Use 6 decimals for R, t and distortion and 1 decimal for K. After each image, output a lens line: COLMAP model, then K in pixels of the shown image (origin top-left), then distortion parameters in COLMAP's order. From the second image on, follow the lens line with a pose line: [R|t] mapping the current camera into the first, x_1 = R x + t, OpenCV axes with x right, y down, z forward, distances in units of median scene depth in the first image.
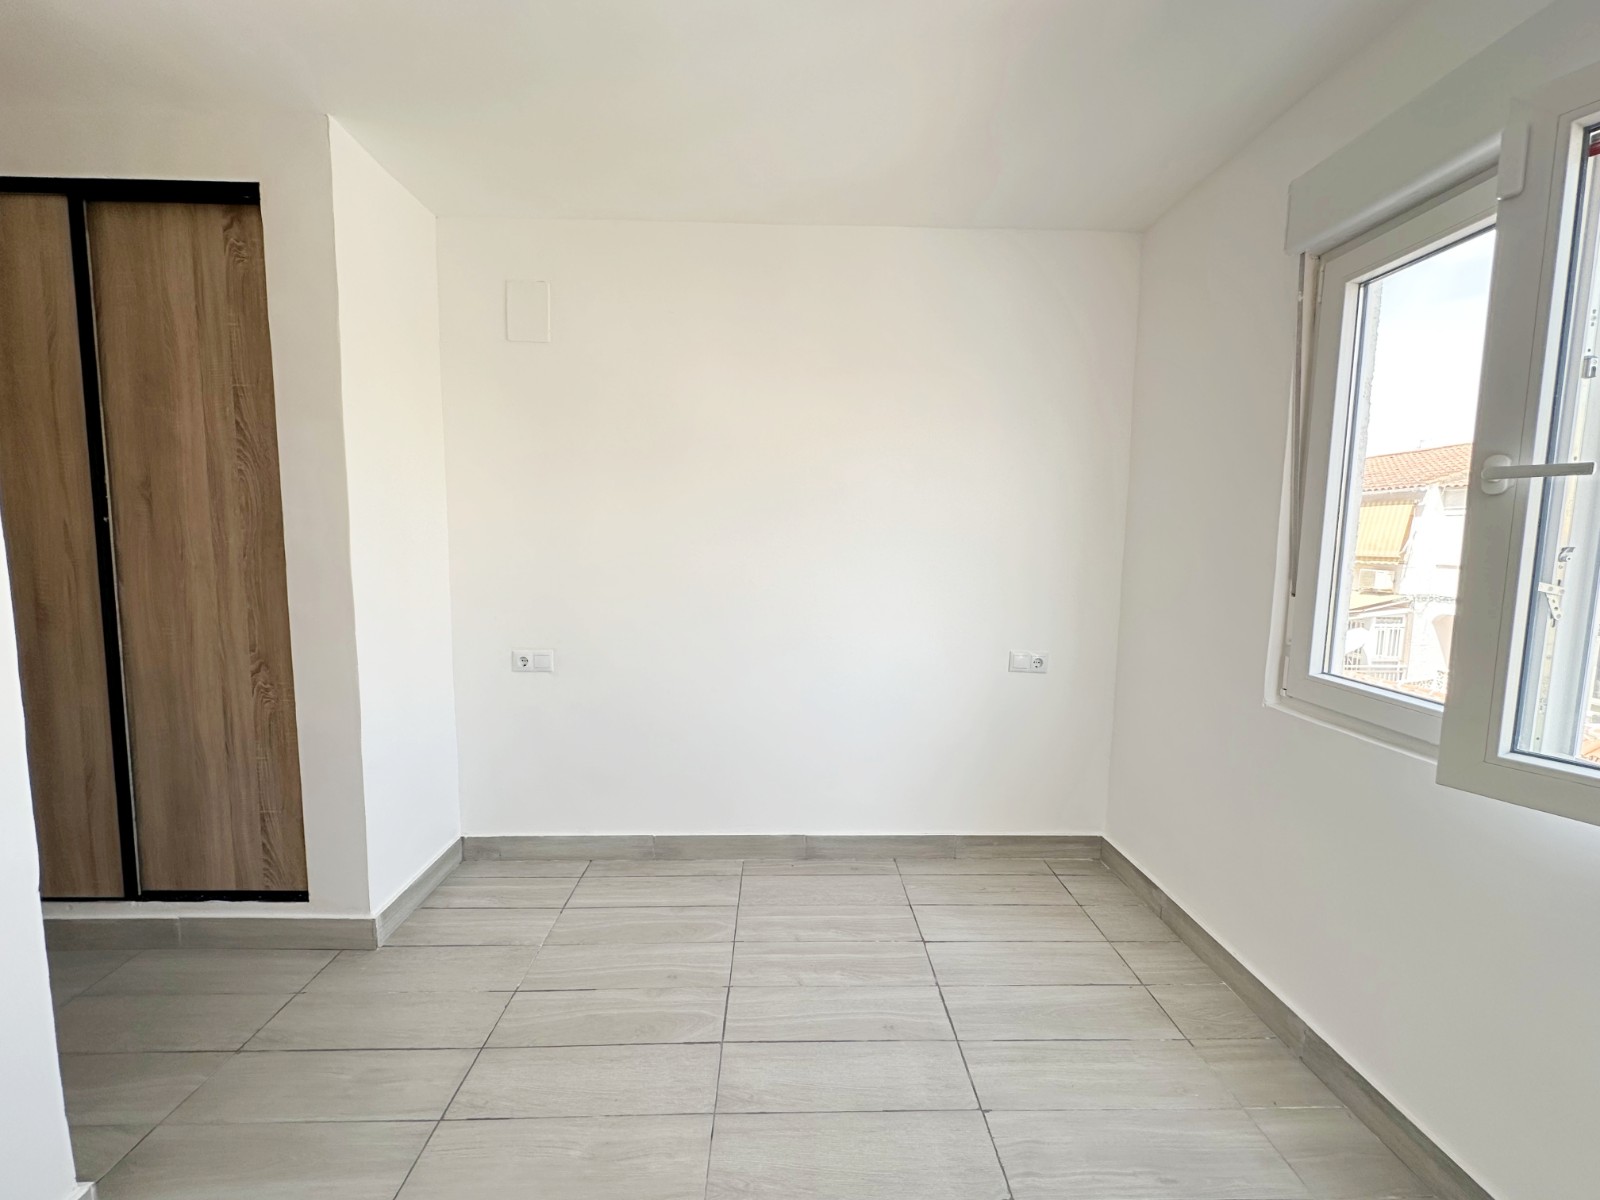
lens RADIAL K [[654.0, 0, 800.5], [0, 654.0, 595.3], [0, 0, 1]] dist [-0.003853, 0.001019]
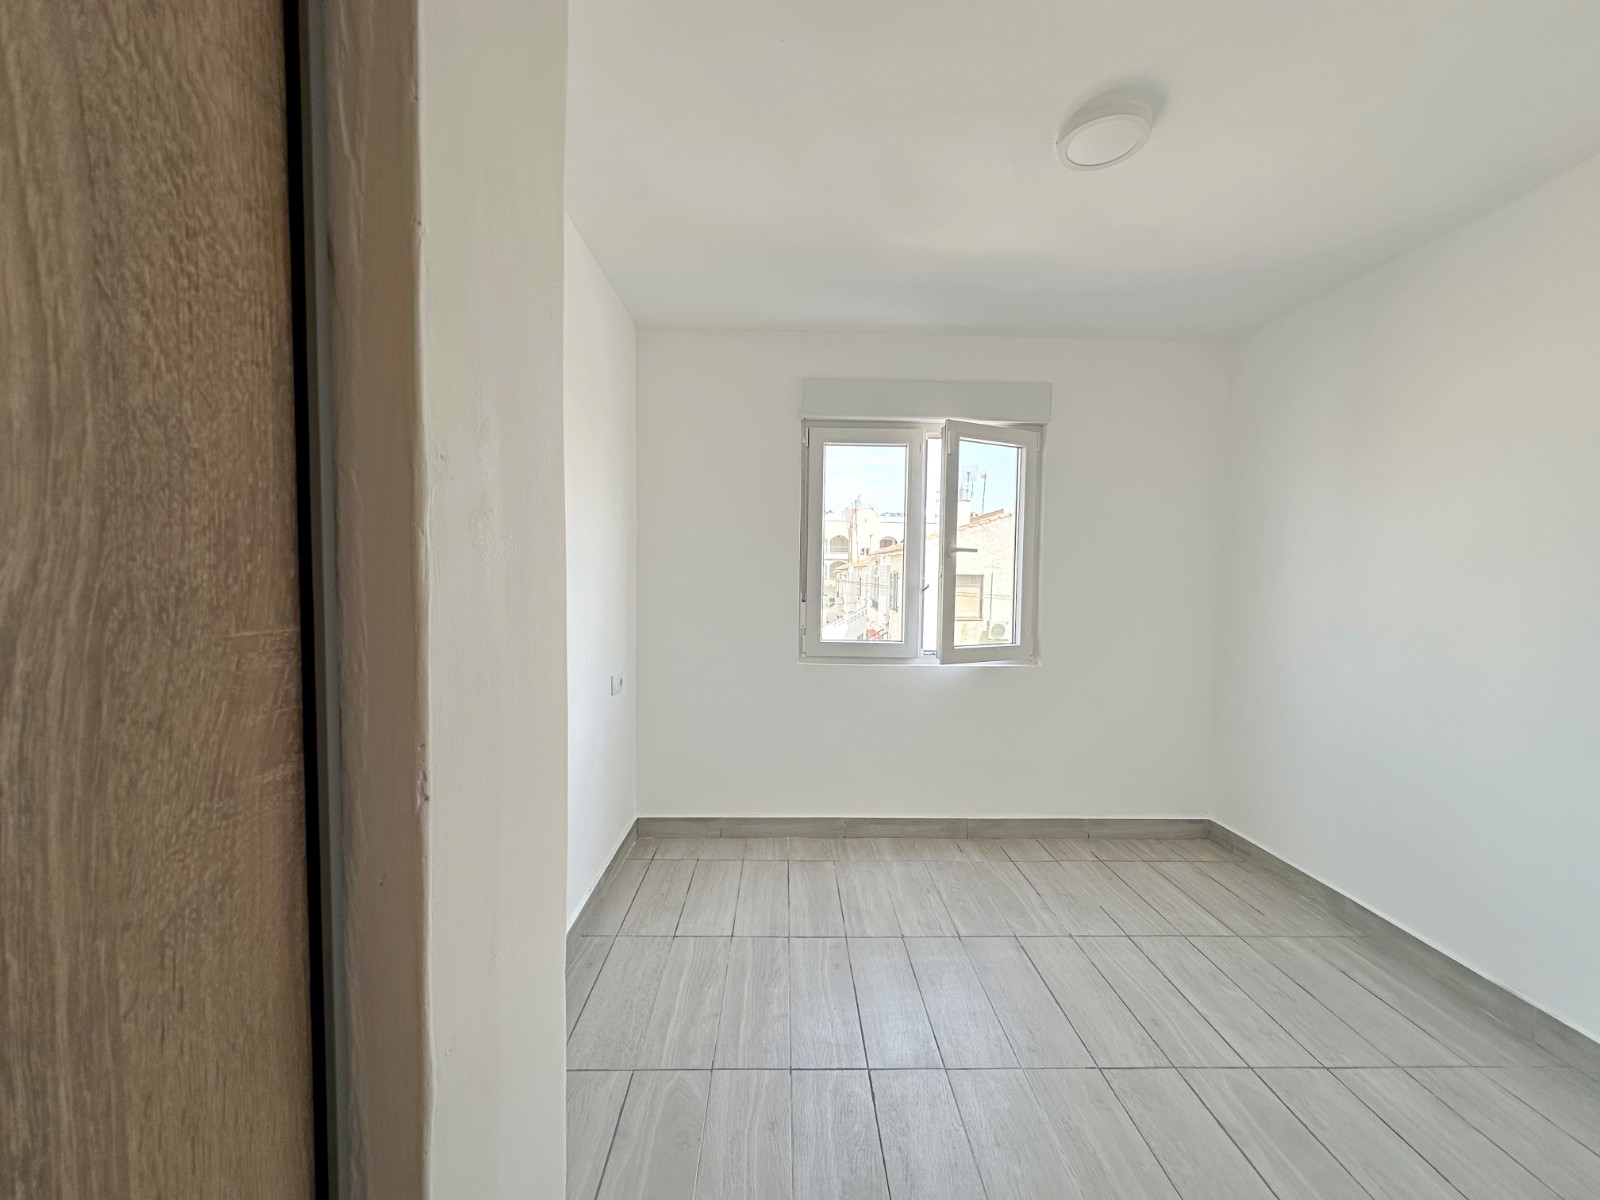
lens RADIAL K [[638.0, 0, 803.4], [0, 638.0, 598.9], [0, 0, 1]] dist [-0.003063, 0.000372]
pose [[-0.005362, -0.054665, 0.998490, -0.888419], [0.078662, 0.995388, 0.054917, -0.091302], [-0.996887, 0.078837, -0.001038, 0.864707]]
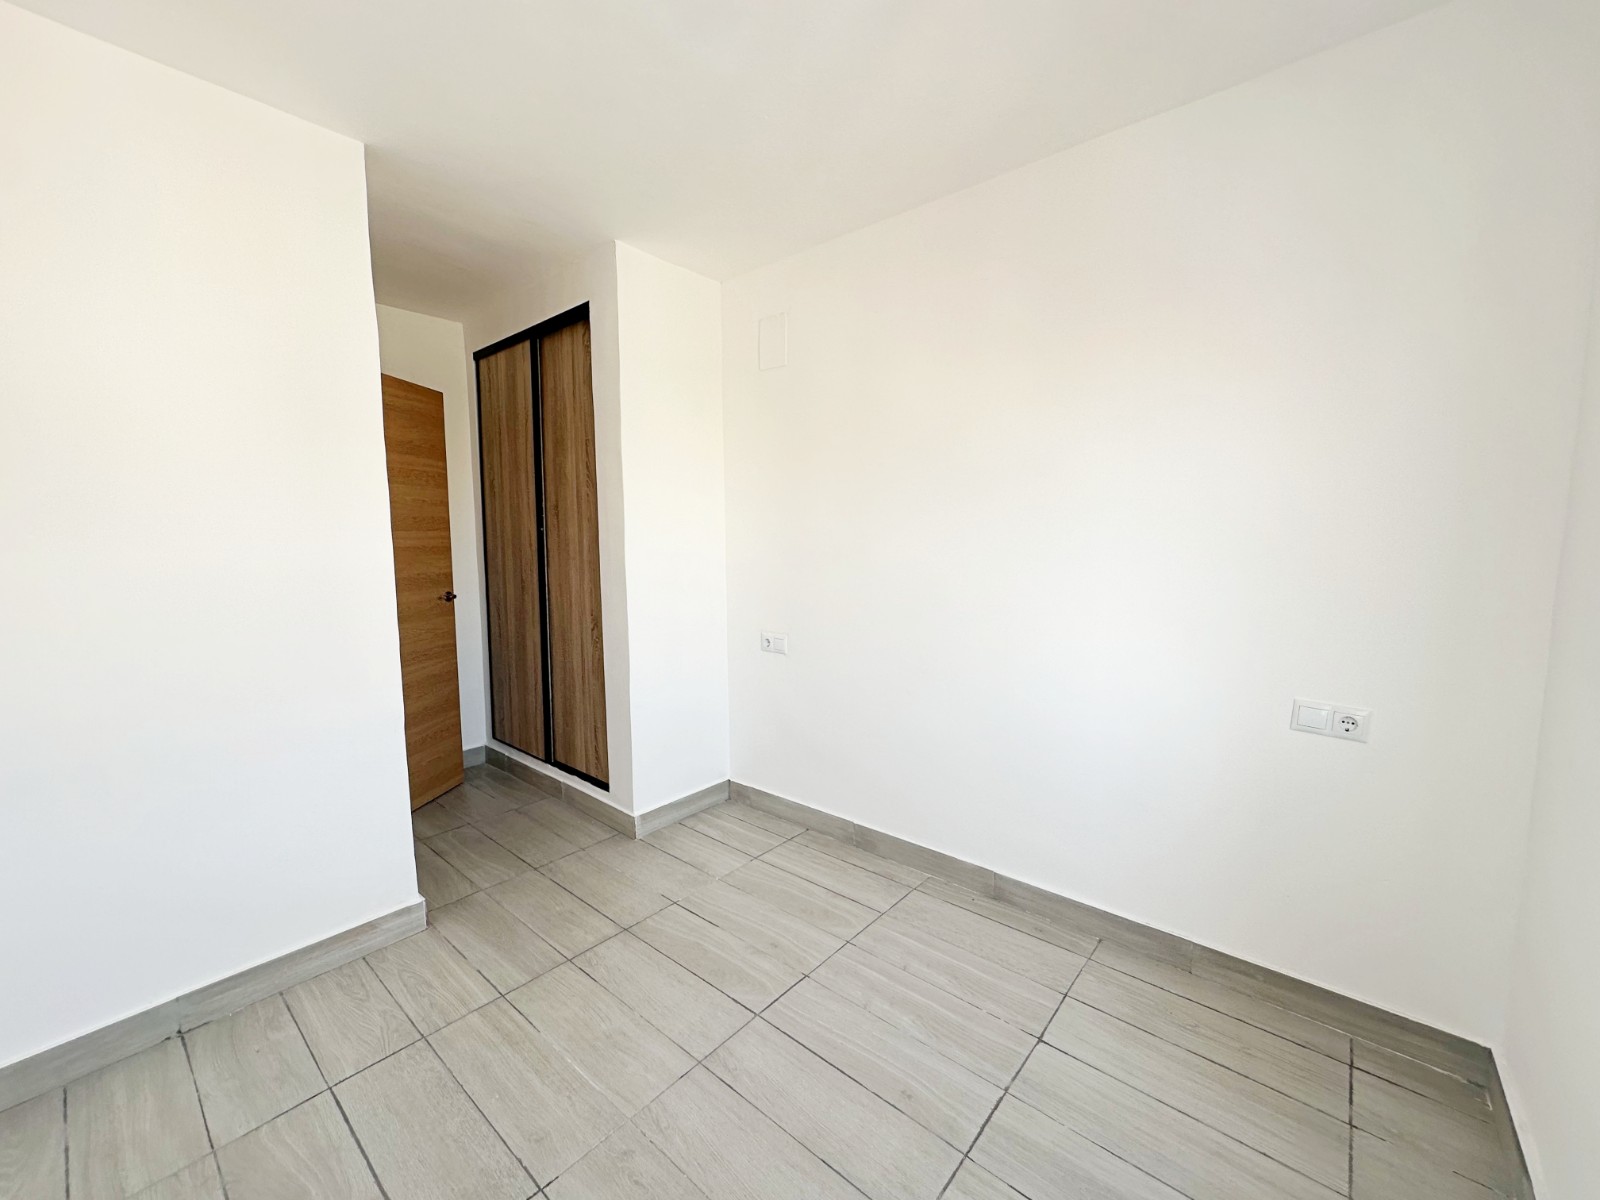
lens RADIAL K [[656.7, 0, 793.4], [0, 656.7, 590.4], [0, 0, 1]] dist [-0.001833, 0.000720]
pose [[0.730795, 0.041968, -0.681306, 0.506904], [-0.047708, 0.998808, 0.010353, -0.008001], [0.680928, 0.024938, 0.731925, 0.208159]]
